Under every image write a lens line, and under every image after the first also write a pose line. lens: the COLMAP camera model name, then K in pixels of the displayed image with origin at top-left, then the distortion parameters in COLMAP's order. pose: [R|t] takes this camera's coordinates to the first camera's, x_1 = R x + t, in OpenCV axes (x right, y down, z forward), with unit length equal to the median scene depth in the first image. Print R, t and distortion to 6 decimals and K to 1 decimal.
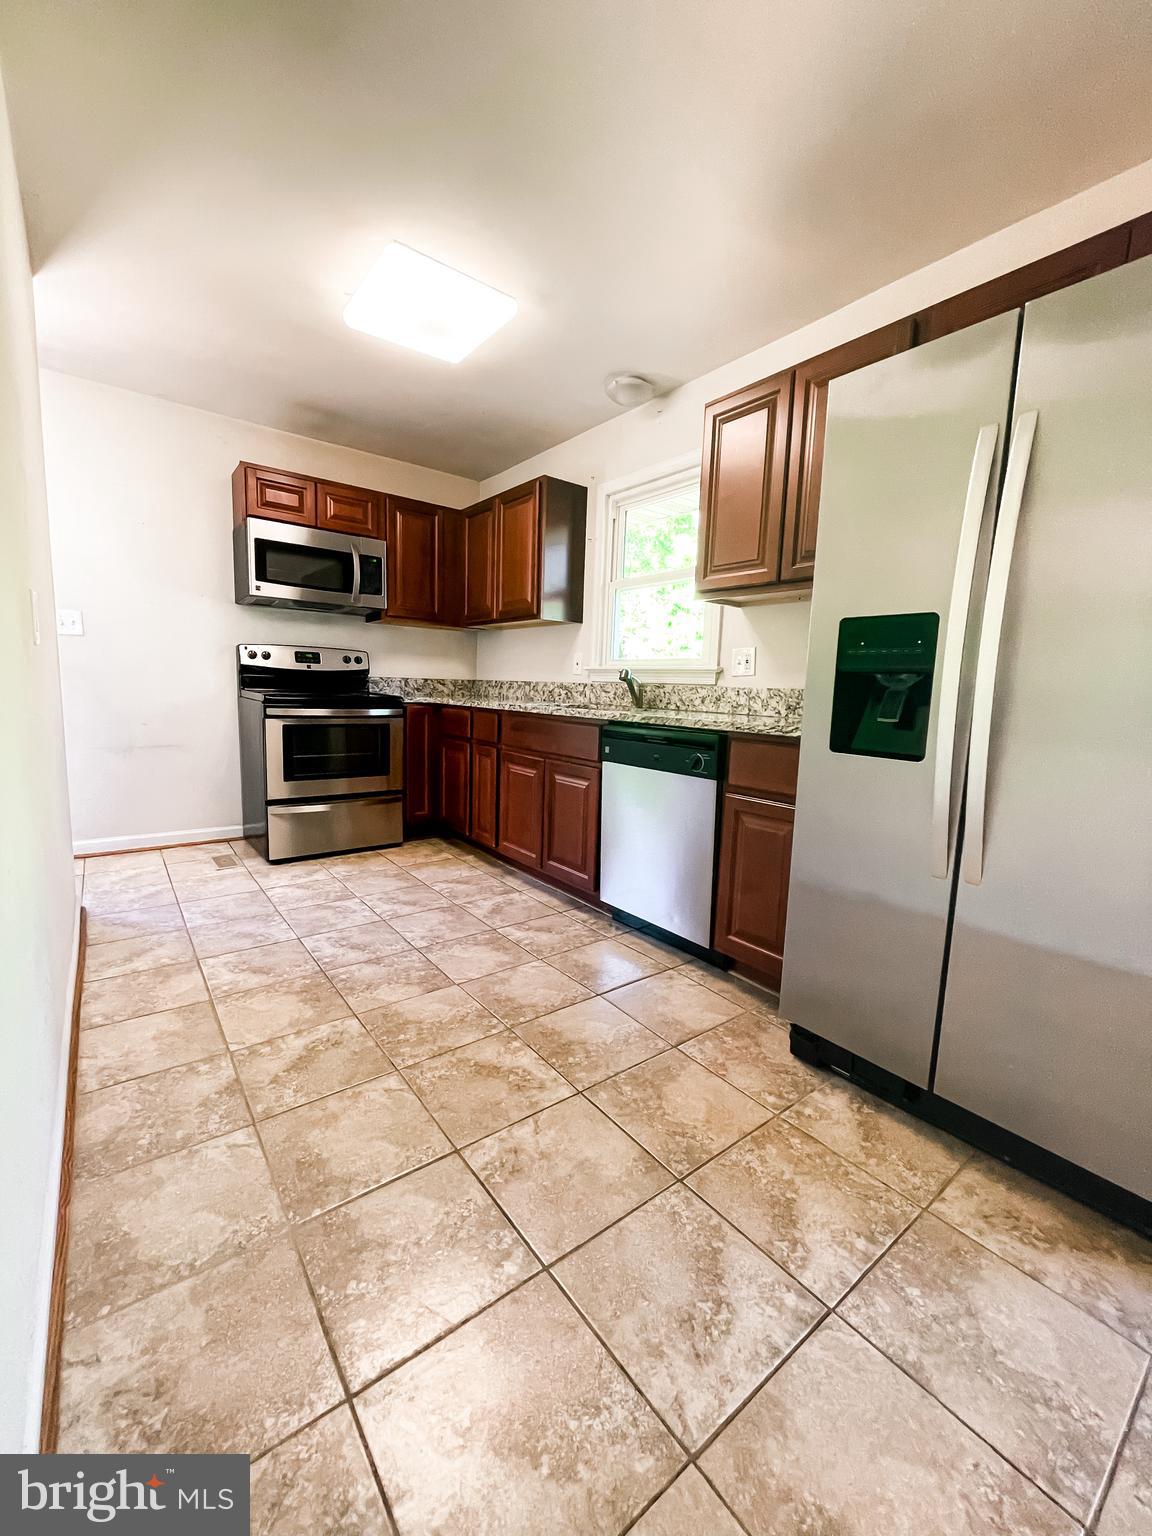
lens RADIAL K [[613.9, 0, 576.0], [0, 613.9, 768.0], [0, 0, 1]] dist [0.000268, 0.000109]
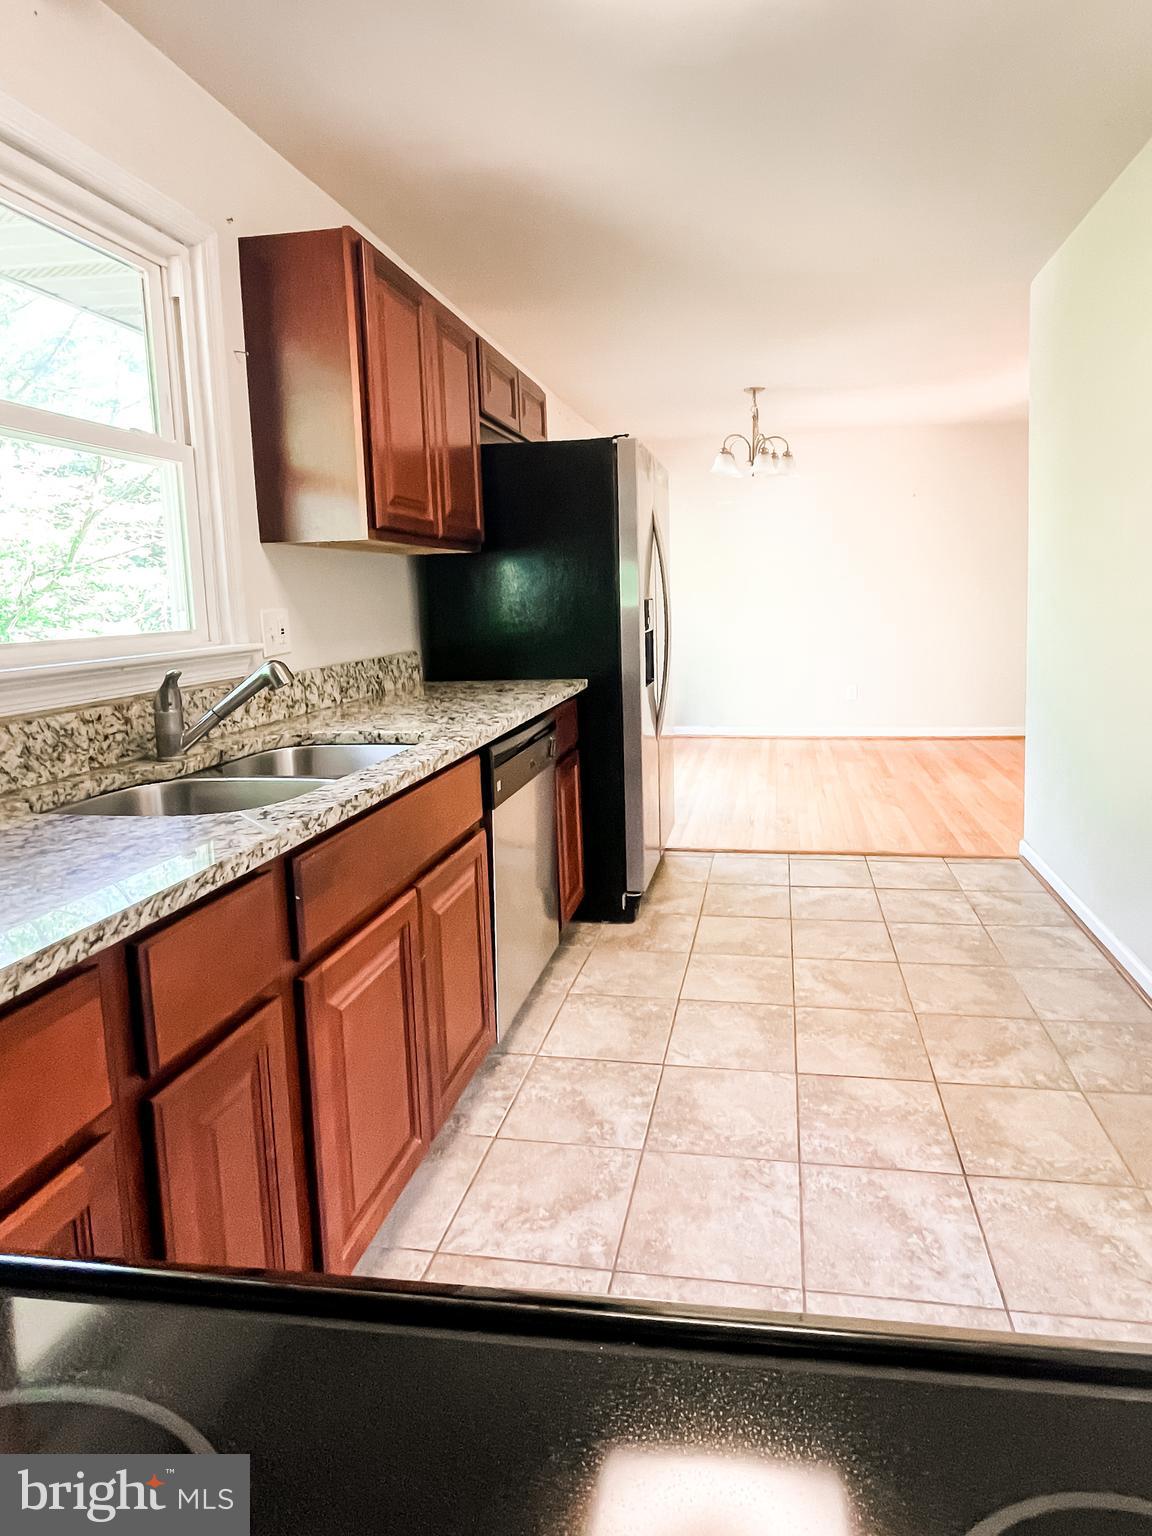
lens RADIAL K [[983.0, 0, 576.0], [0, 983.0, 768.0], [0, 0, 1]] dist [0.000079, 0.000349]
pose [[-0.686211, -0.146872, 0.712421, -0.731104], [0.102570, 0.950080, 0.294663, -0.347387], [-0.720135, 0.275274, -0.636891, 1.673167]]
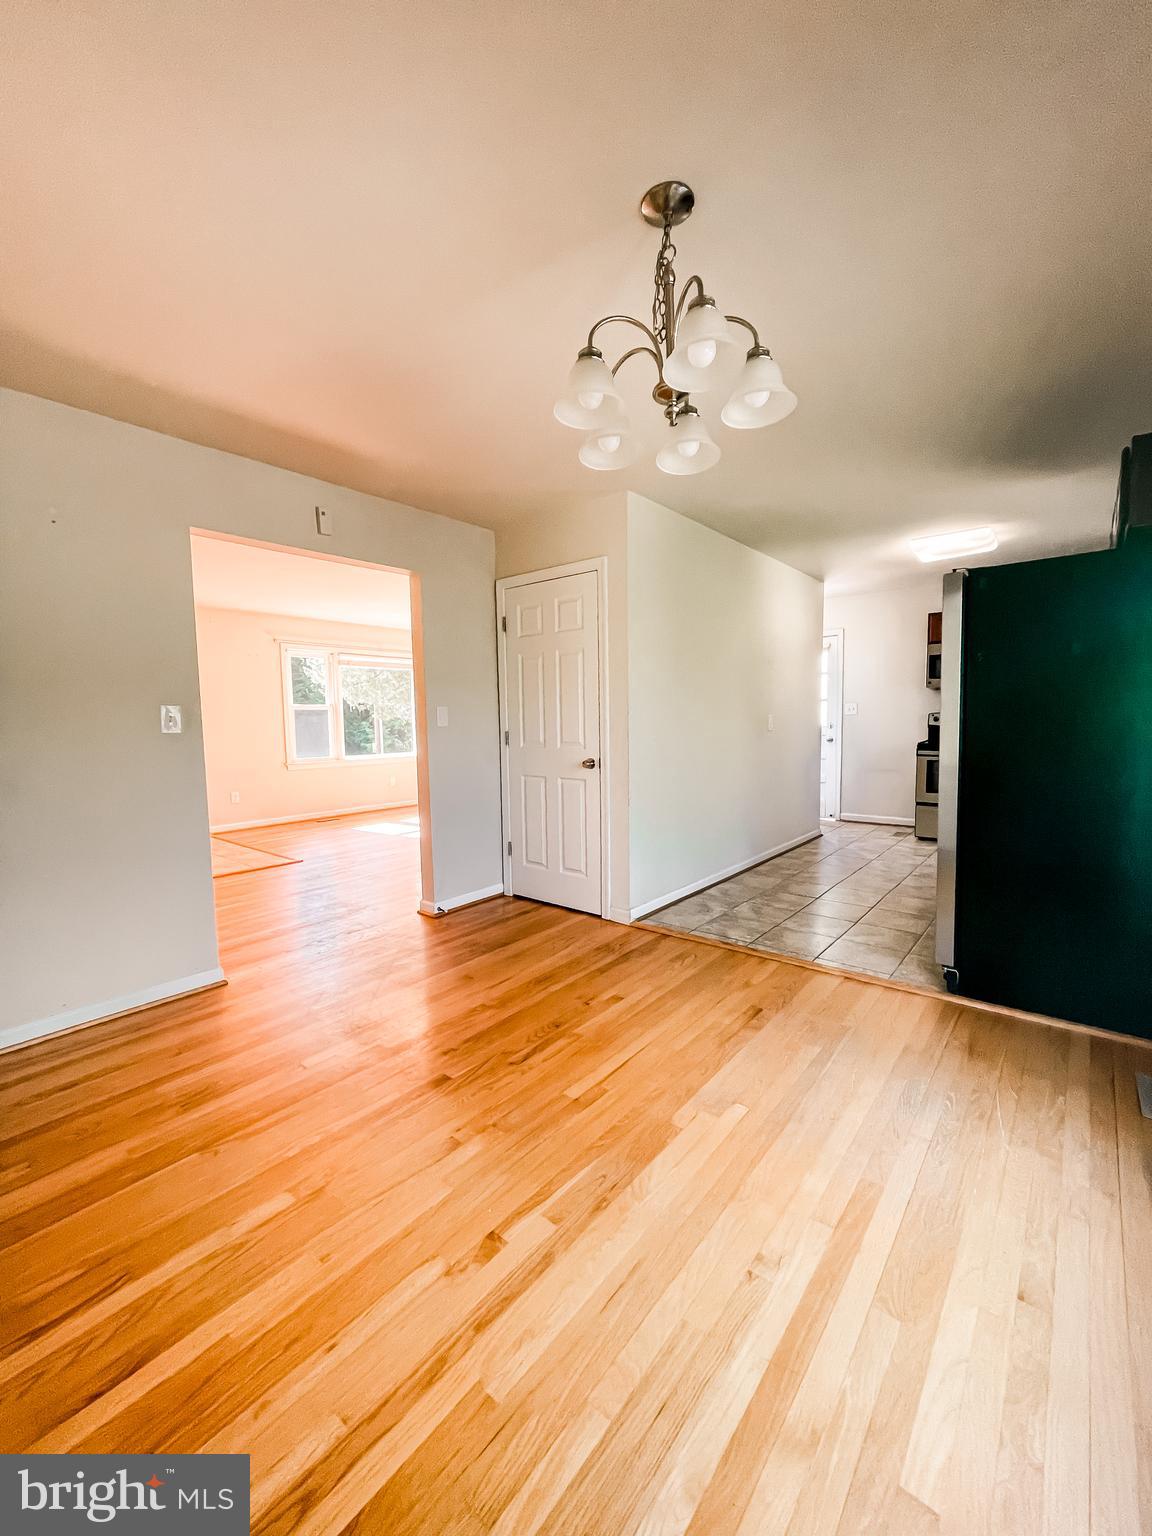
lens RADIAL K [[613.9, 0, 576.0], [0, 613.9, 768.0], [0, 0, 1]] dist [0.000268, 0.000109]
pose [[0.220667, 0.040792, -0.974496, 1.362067], [-0.116031, 0.993128, 0.015298, 0.053651], [0.968423, 0.109696, 0.223884, -0.480301]]
